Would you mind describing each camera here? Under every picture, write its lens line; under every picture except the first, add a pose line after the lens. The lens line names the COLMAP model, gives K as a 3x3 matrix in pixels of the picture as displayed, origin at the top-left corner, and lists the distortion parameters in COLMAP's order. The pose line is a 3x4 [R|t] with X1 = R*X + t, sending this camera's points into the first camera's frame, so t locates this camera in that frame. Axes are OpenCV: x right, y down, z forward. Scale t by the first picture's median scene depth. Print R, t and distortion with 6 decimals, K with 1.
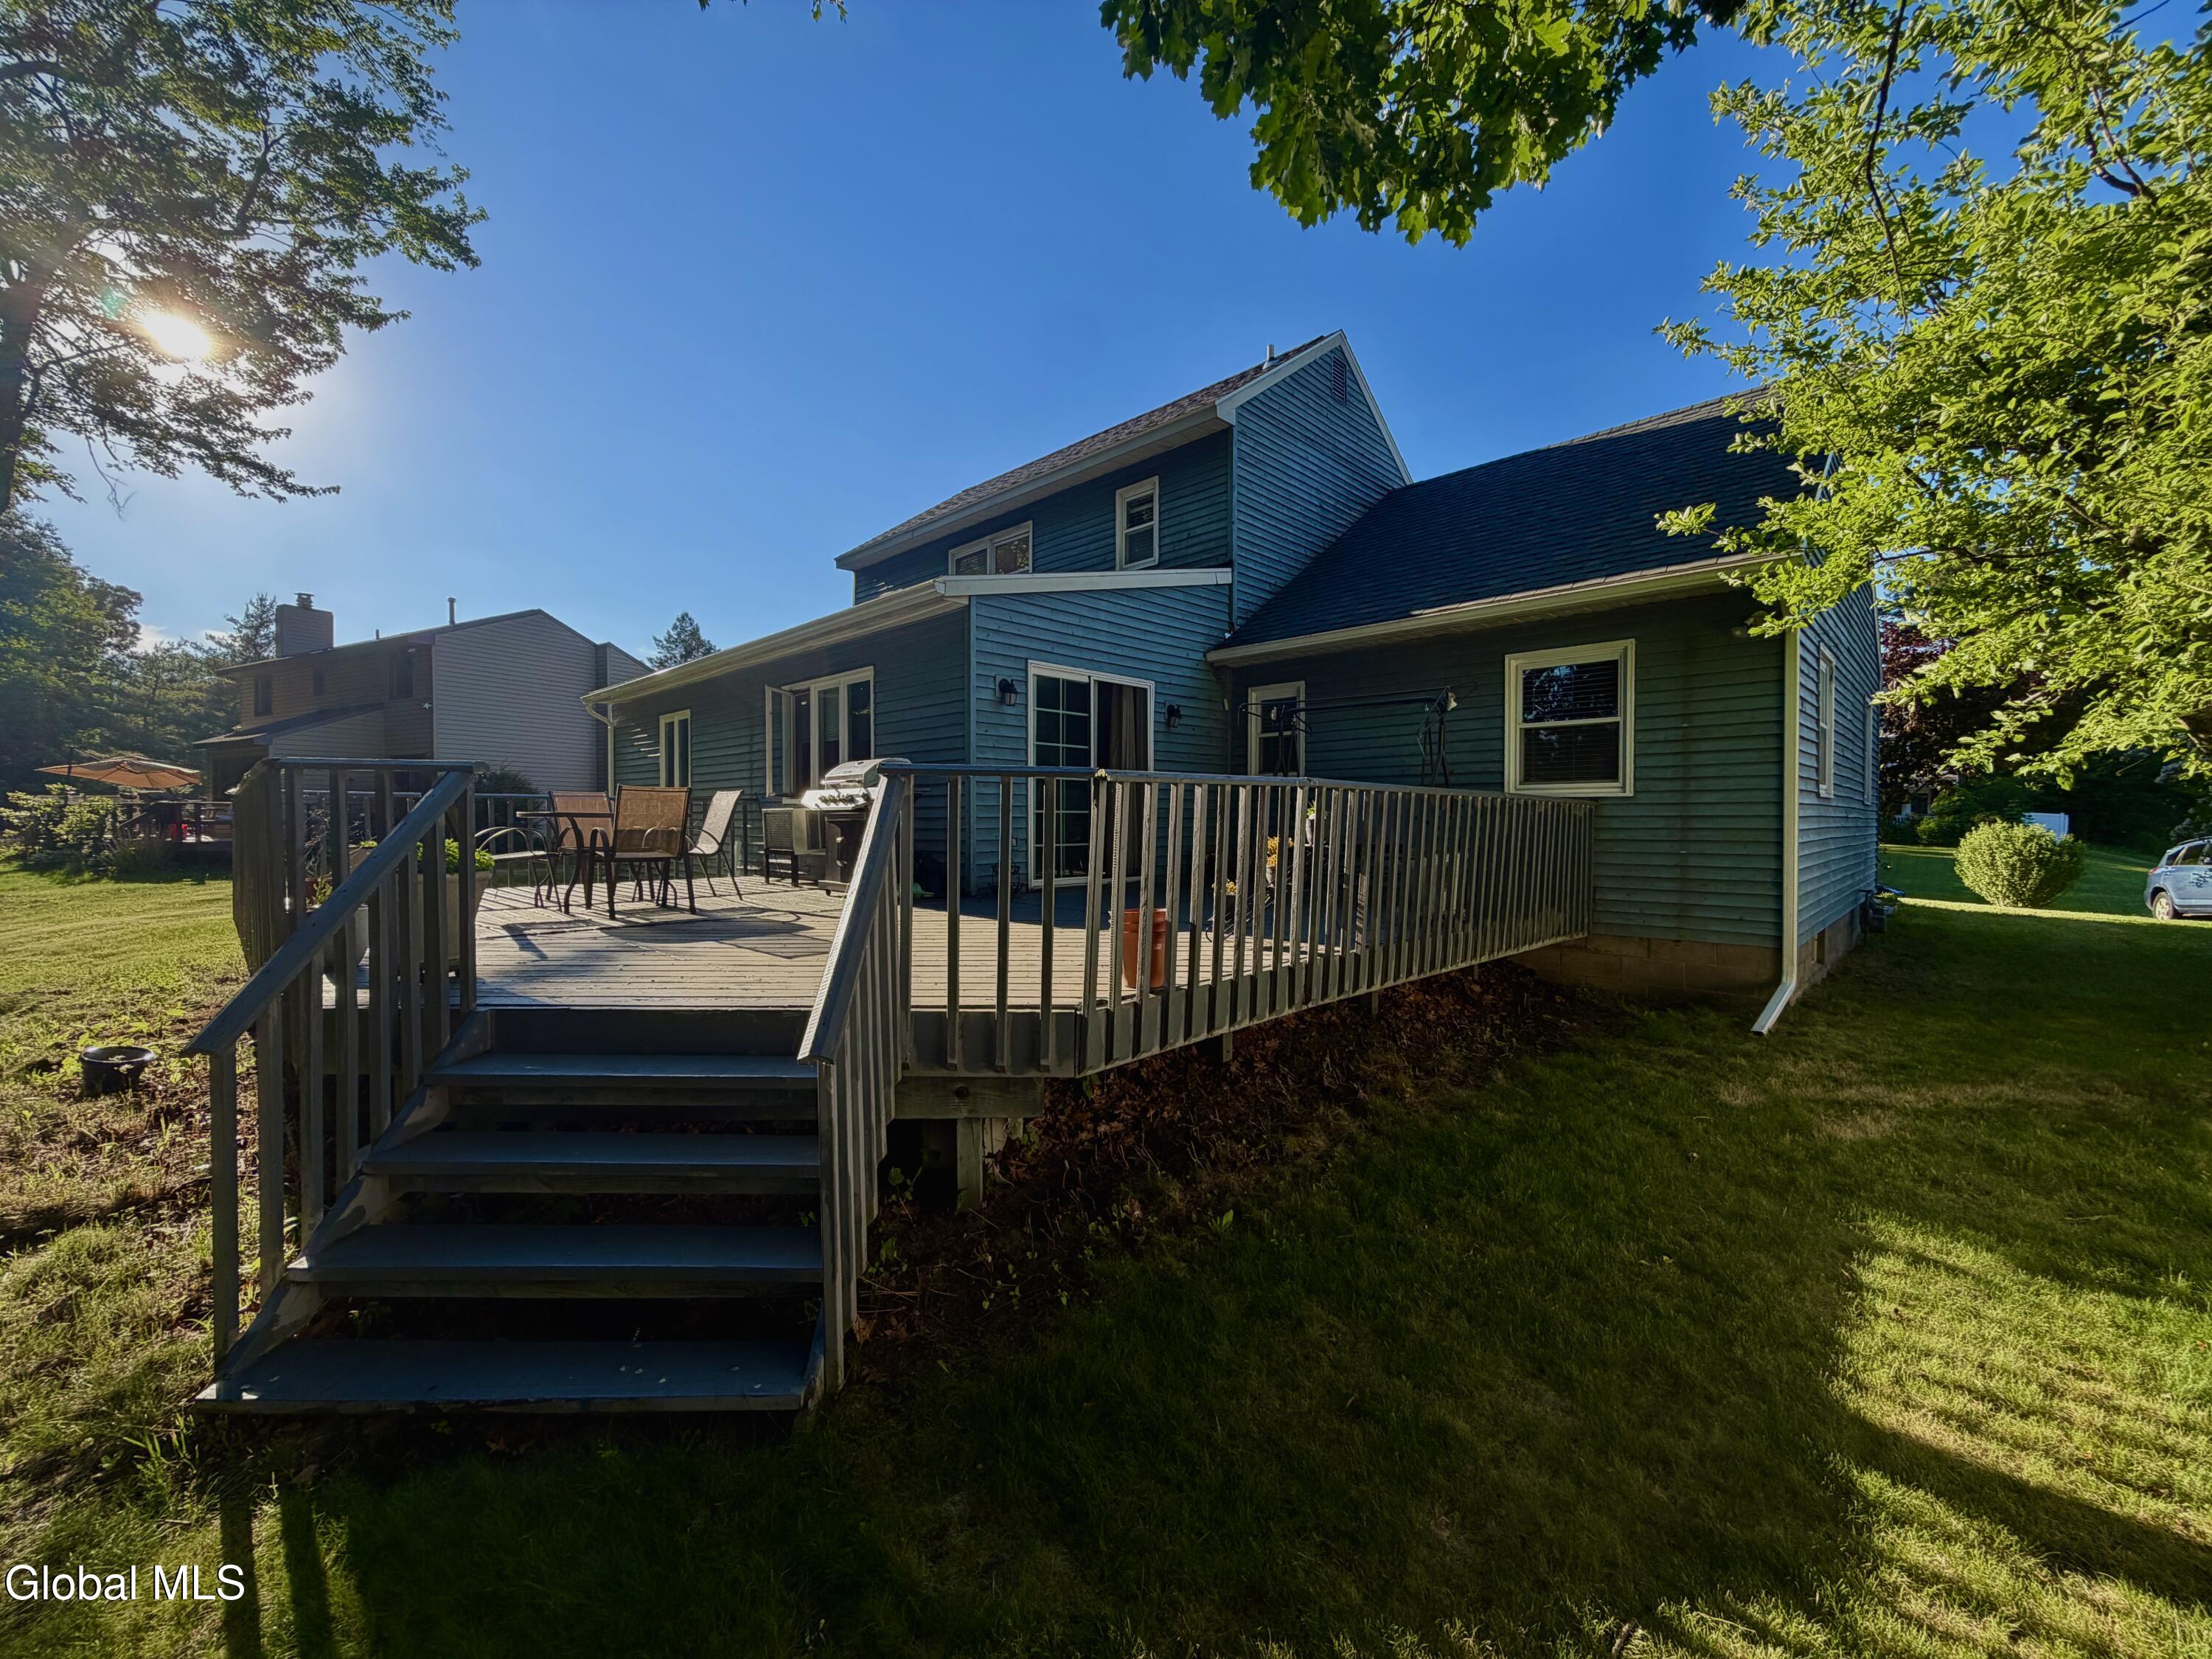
lens RADIAL K [[888.0, 0, 1108.7], [0, 888.0, 835.0], [0, 0, 1]] dist [0.000520, 0.000432]
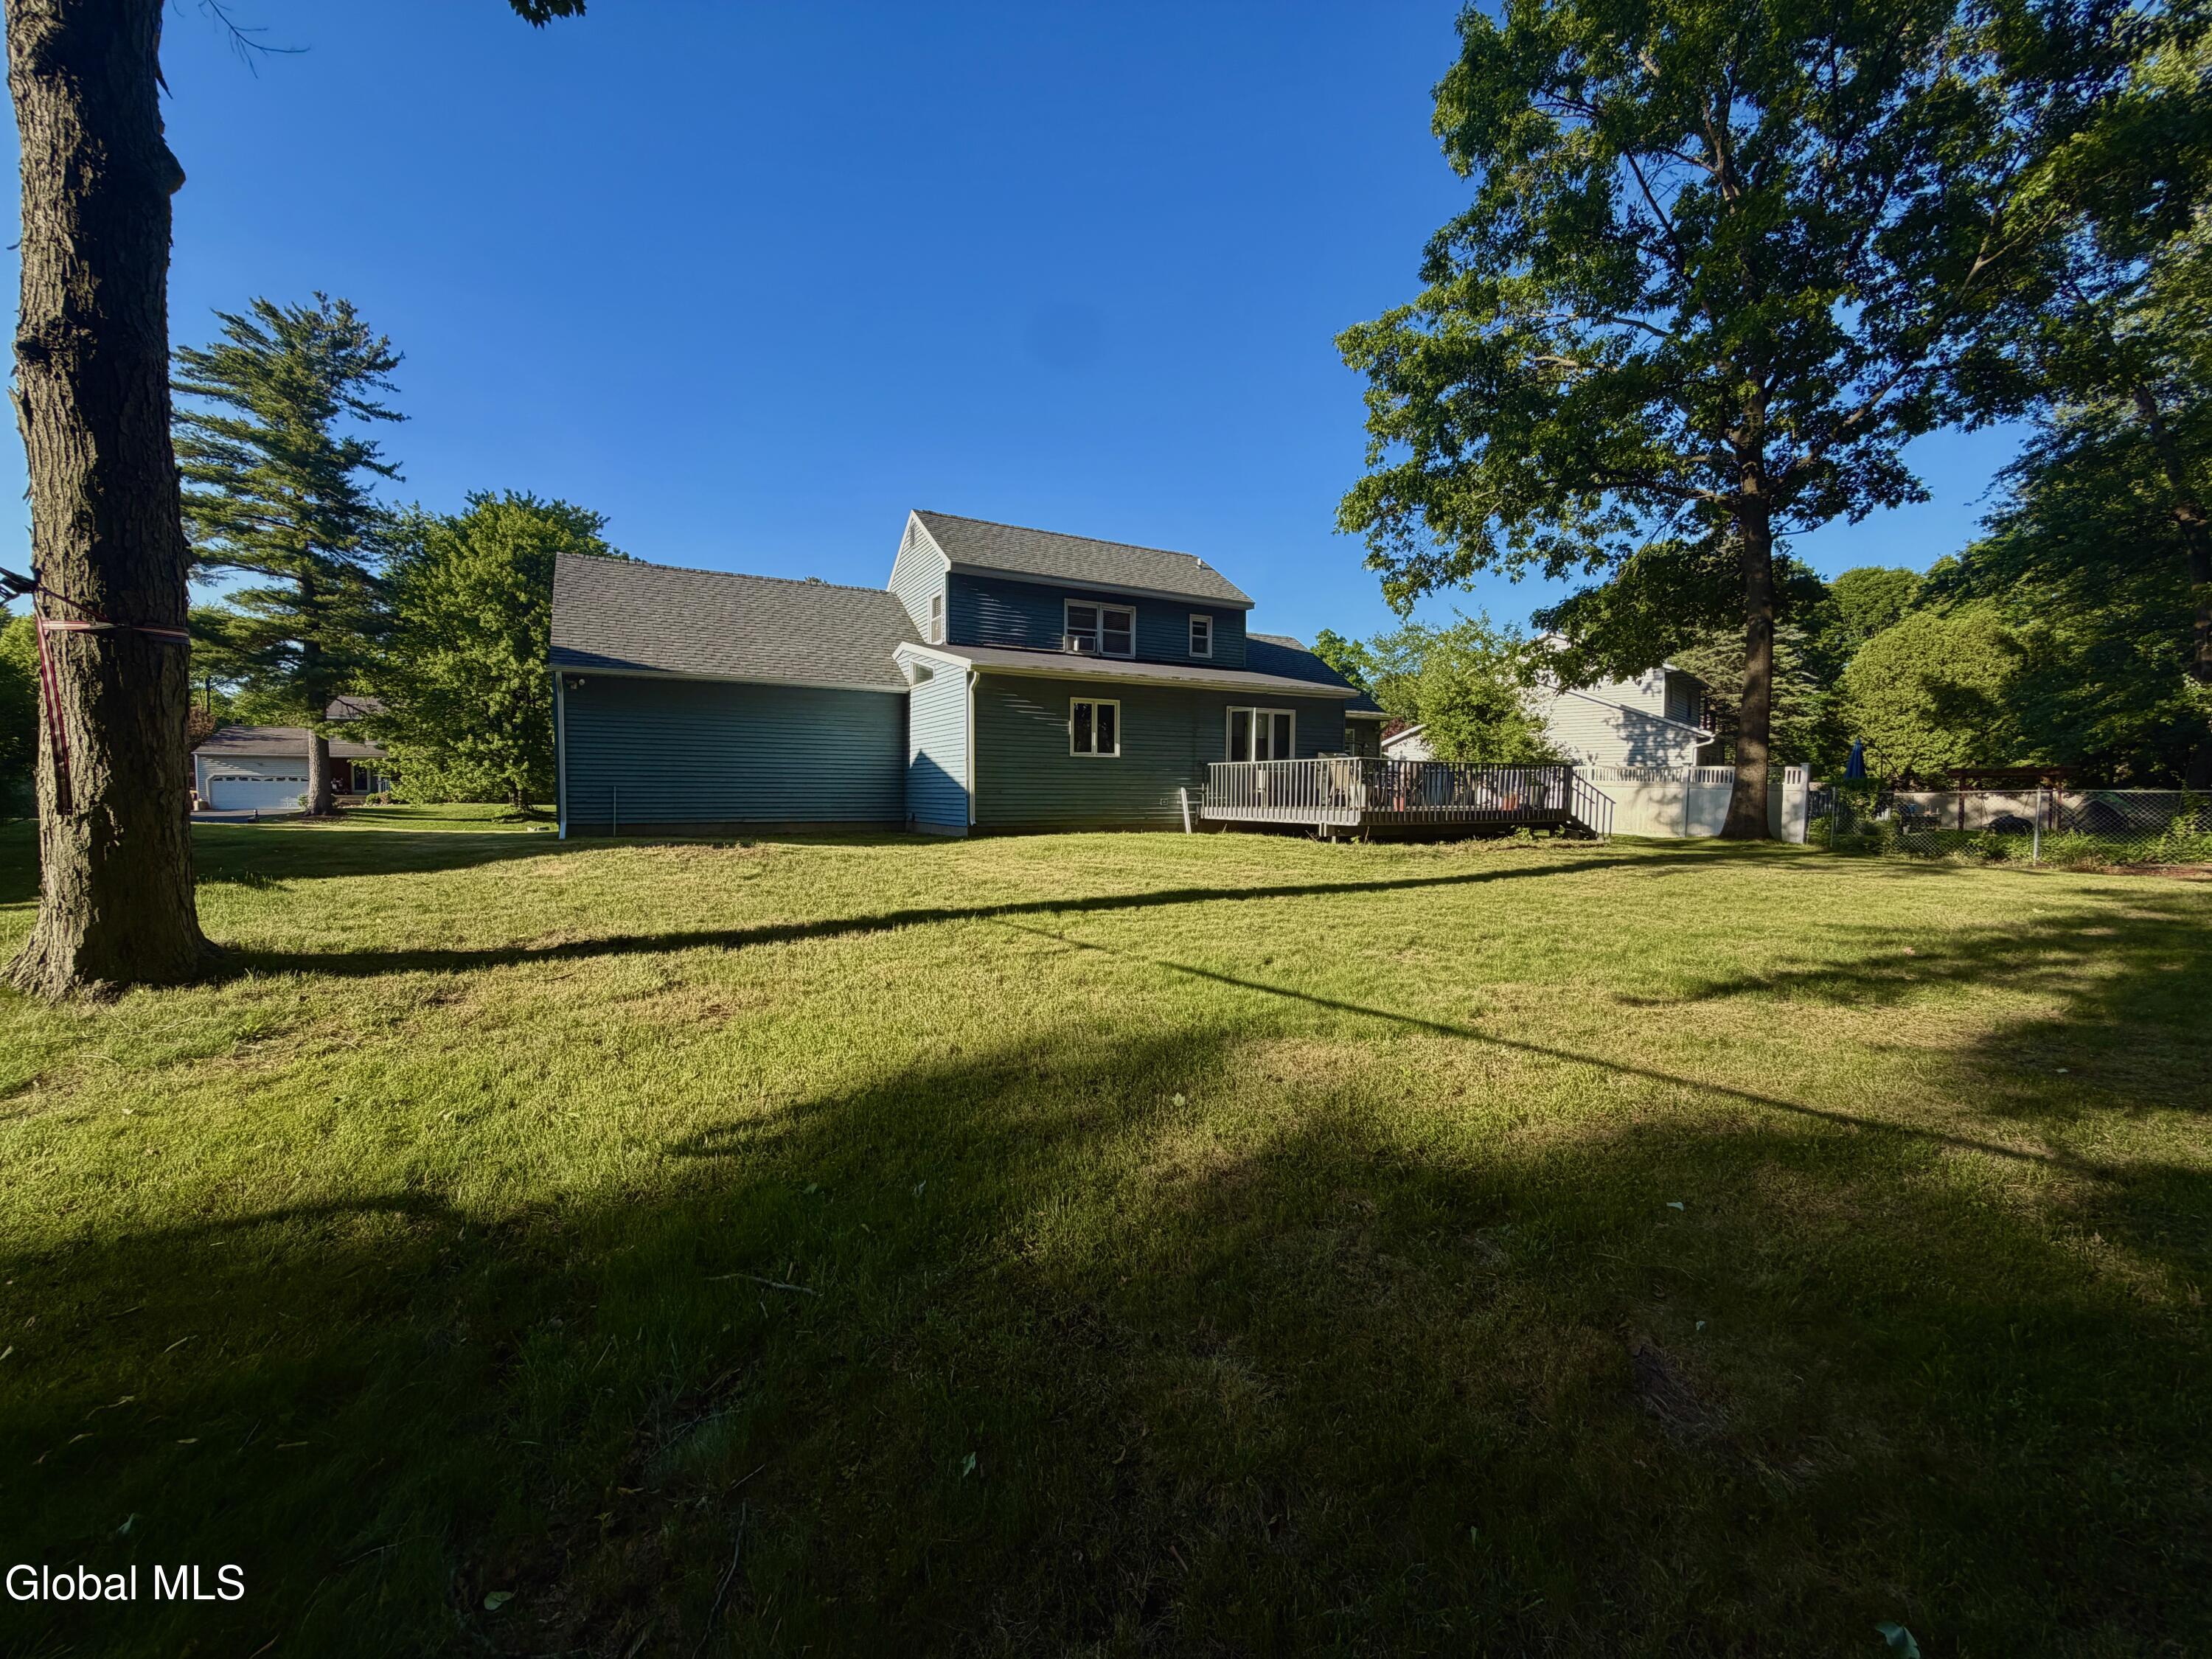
lens RADIAL K [[888.0, 0, 1104.0], [0, 888.0, 819.4], [0, 0, 1]] dist [0.000520, 0.000432]
pose [[0.238397, -0.016847, 0.971022, -2.133653], [0.028144, 0.999549, 0.010432, 0.034671], [-0.970760, 0.024842, 0.238764, 0.813439]]
